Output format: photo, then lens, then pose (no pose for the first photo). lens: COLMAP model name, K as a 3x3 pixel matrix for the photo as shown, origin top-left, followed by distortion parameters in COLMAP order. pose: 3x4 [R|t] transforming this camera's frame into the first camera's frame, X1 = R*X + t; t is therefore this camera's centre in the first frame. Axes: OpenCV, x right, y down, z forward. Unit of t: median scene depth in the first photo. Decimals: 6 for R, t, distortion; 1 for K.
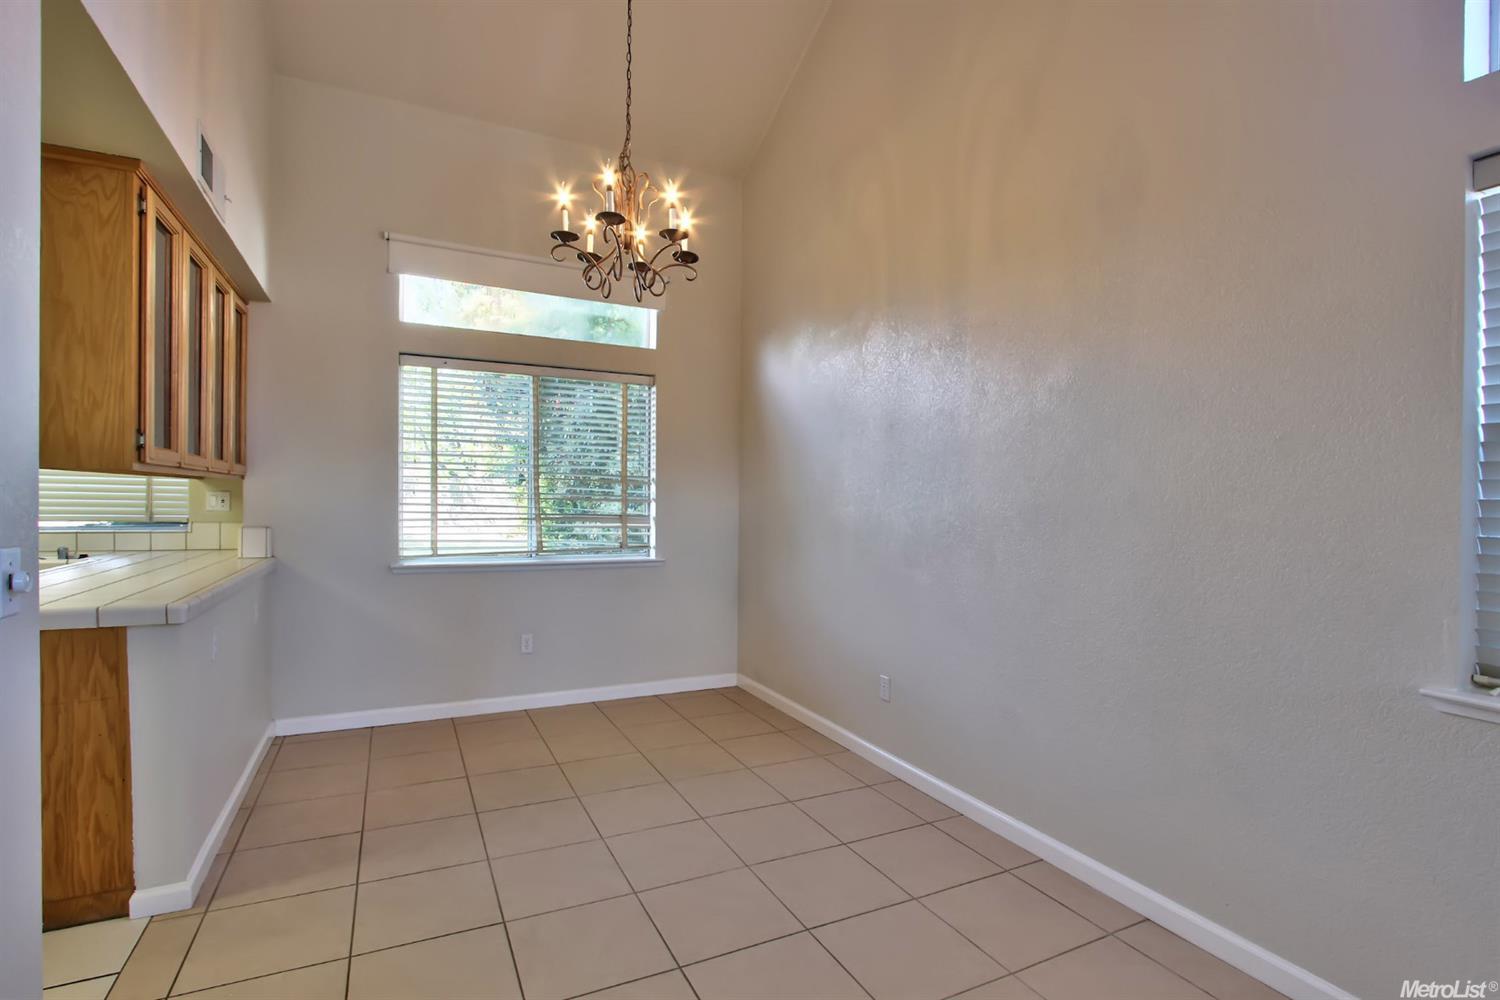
lens RADIAL K [[701.6, 0, 738.1], [0, 701.6, 506.3], [0, 0, 1]] dist [-0.012195, 0.001329]
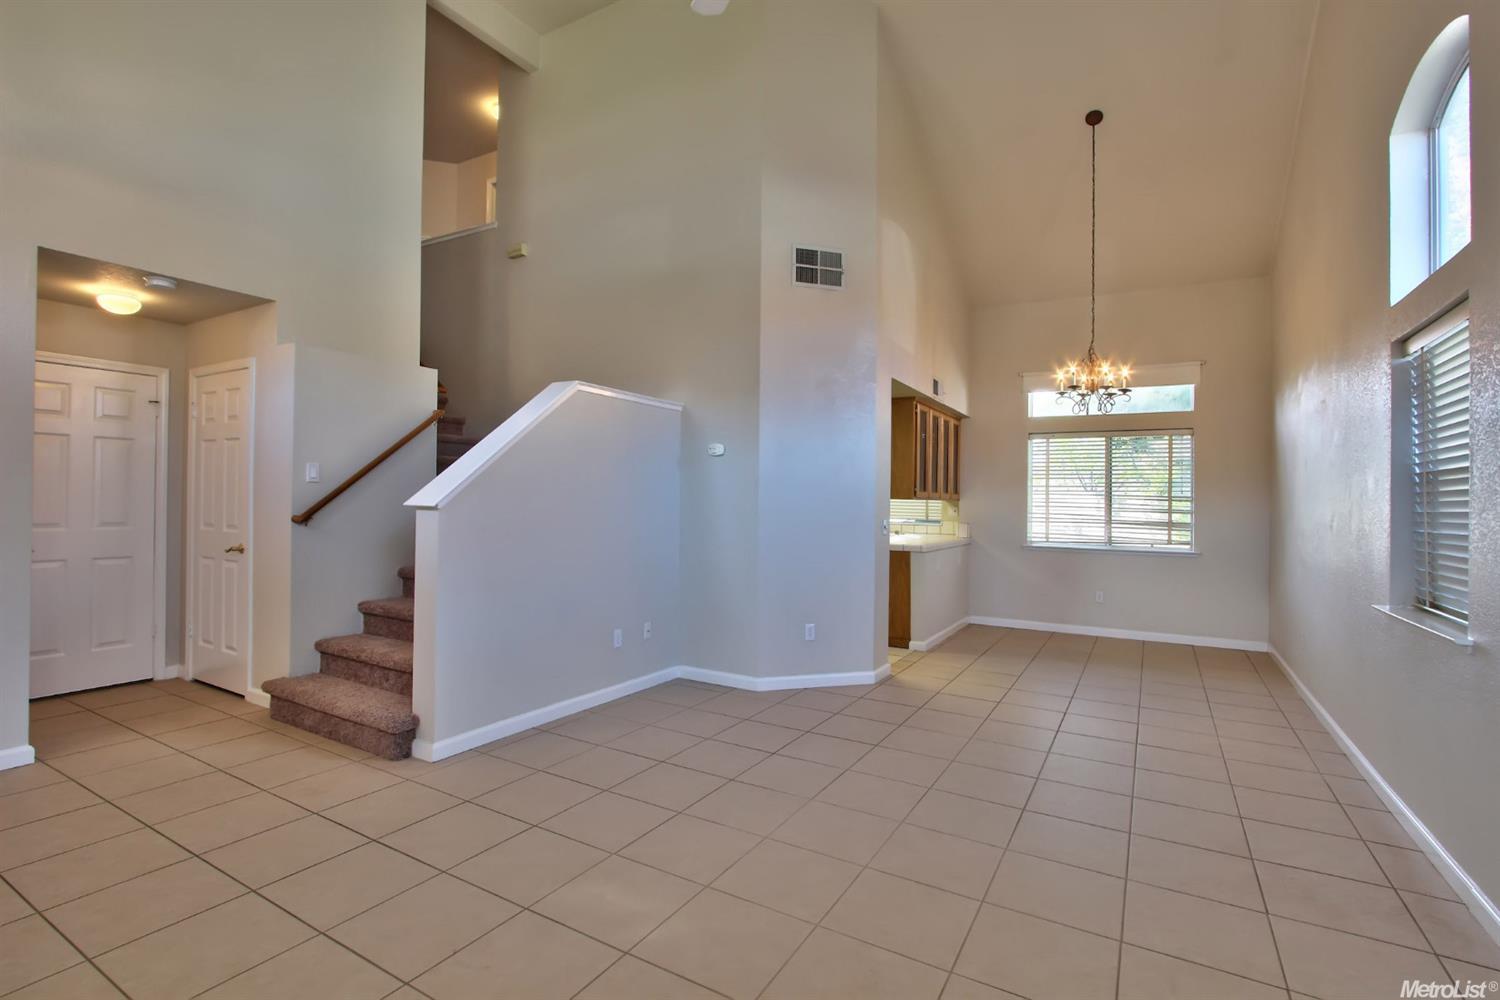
lens RADIAL K [[701.6, 0, 745.6], [0, 701.6, 501.2], [0, 0, 1]] dist [-0.012195, 0.001329]
pose [[0.547481, -0.004275, -0.836807, 0.666441], [-0.017004, 0.999724, -0.016232, 0.007818], [0.836645, 0.023116, 0.547257, -0.662559]]
